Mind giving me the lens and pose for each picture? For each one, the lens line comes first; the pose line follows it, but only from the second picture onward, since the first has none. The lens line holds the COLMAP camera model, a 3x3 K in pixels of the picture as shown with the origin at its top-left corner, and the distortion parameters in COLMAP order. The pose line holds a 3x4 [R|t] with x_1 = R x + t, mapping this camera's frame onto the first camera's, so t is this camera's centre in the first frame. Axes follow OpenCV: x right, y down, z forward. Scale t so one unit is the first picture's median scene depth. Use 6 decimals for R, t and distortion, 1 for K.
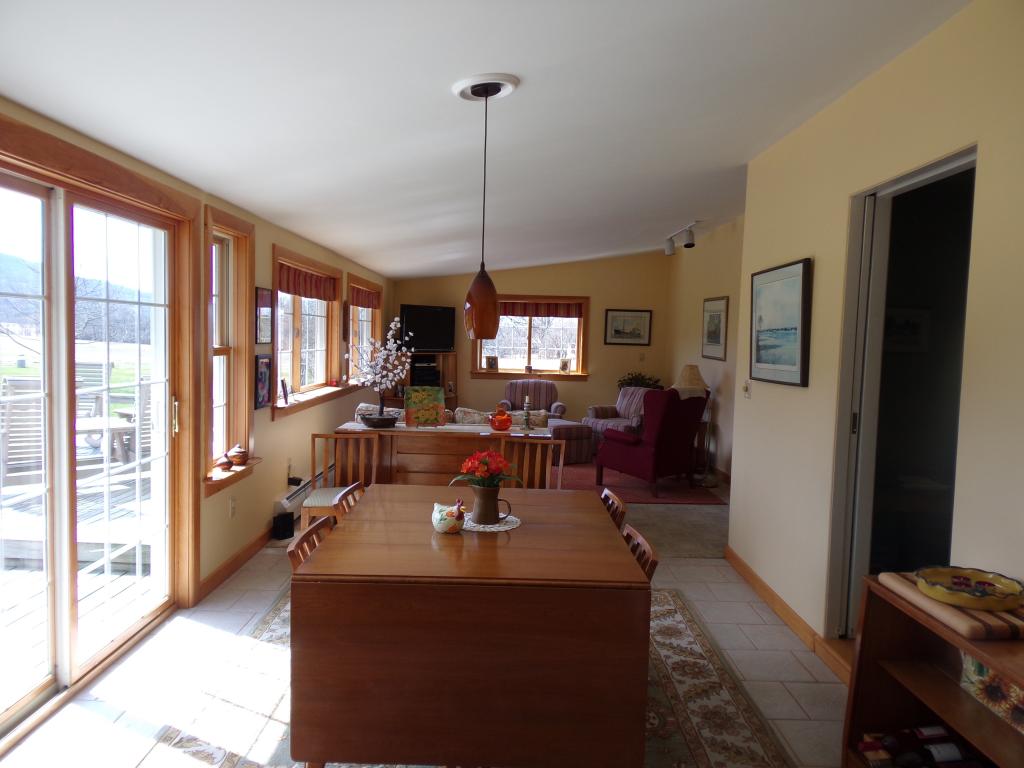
lens RADIAL K [[720.4, 0, 512.0], [0, 720.4, 384.0], [0, 0, 1]] dist [0.114876, -0.144187]
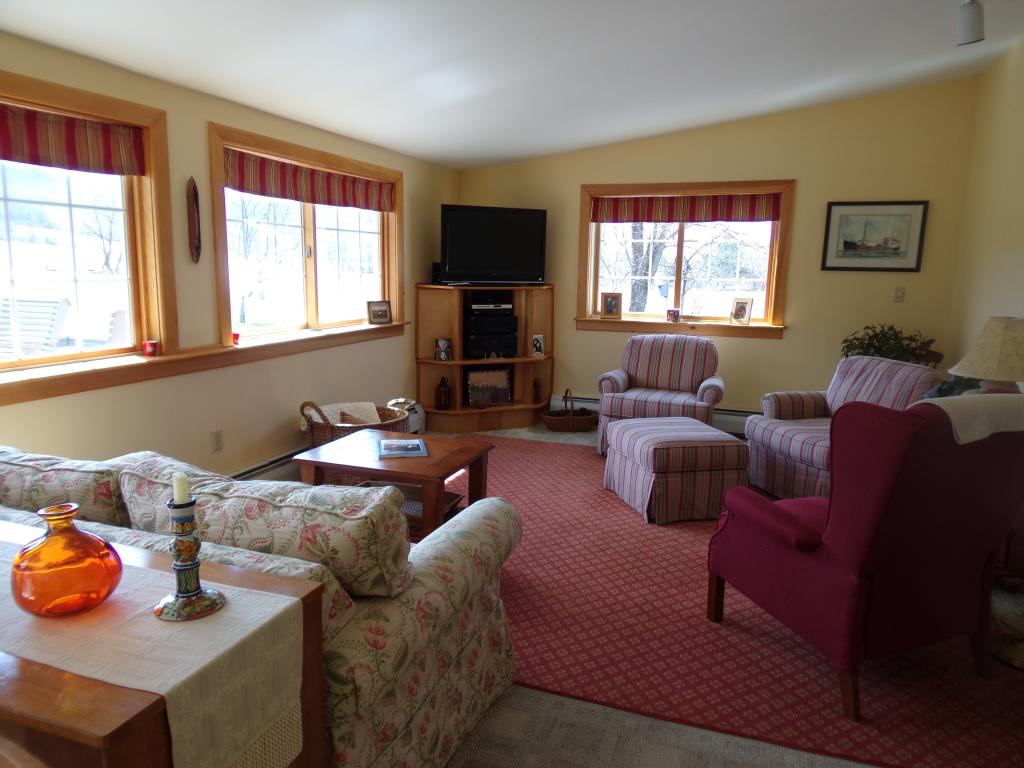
lens RADIAL K [[720.4, 0, 512.0], [0, 720.4, 384.0], [0, 0, 1]] dist [0.114876, -0.144187]
pose [[0.938700, 0.047653, -0.341426, 0.102951], [-0.016289, 0.995425, 0.094148, -0.018581], [0.344351, -0.082815, 0.935181, 0.410993]]
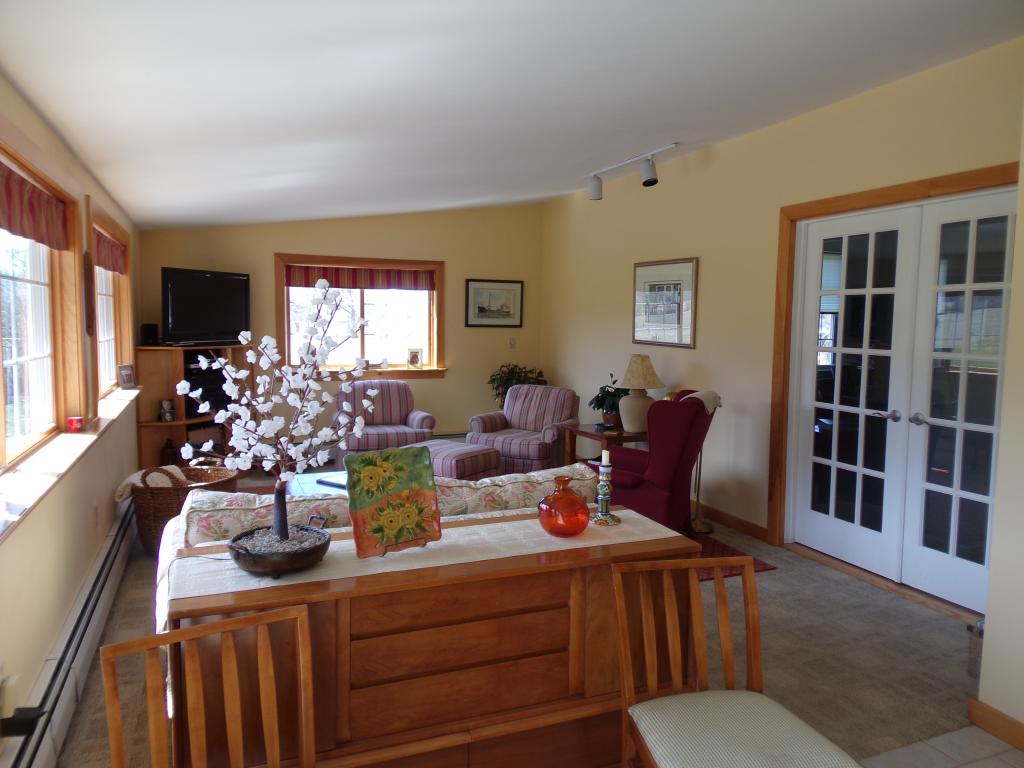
lens RADIAL K [[720.4, 0, 512.0], [0, 720.4, 384.0], [0, 0, 1]] dist [0.114876, -0.144187]
pose [[0.928600, -0.050771, 0.367592, -0.102928], [0.039124, 0.998470, 0.039074, -0.023593], [-0.369013, -0.021902, 0.929166, 0.297020]]
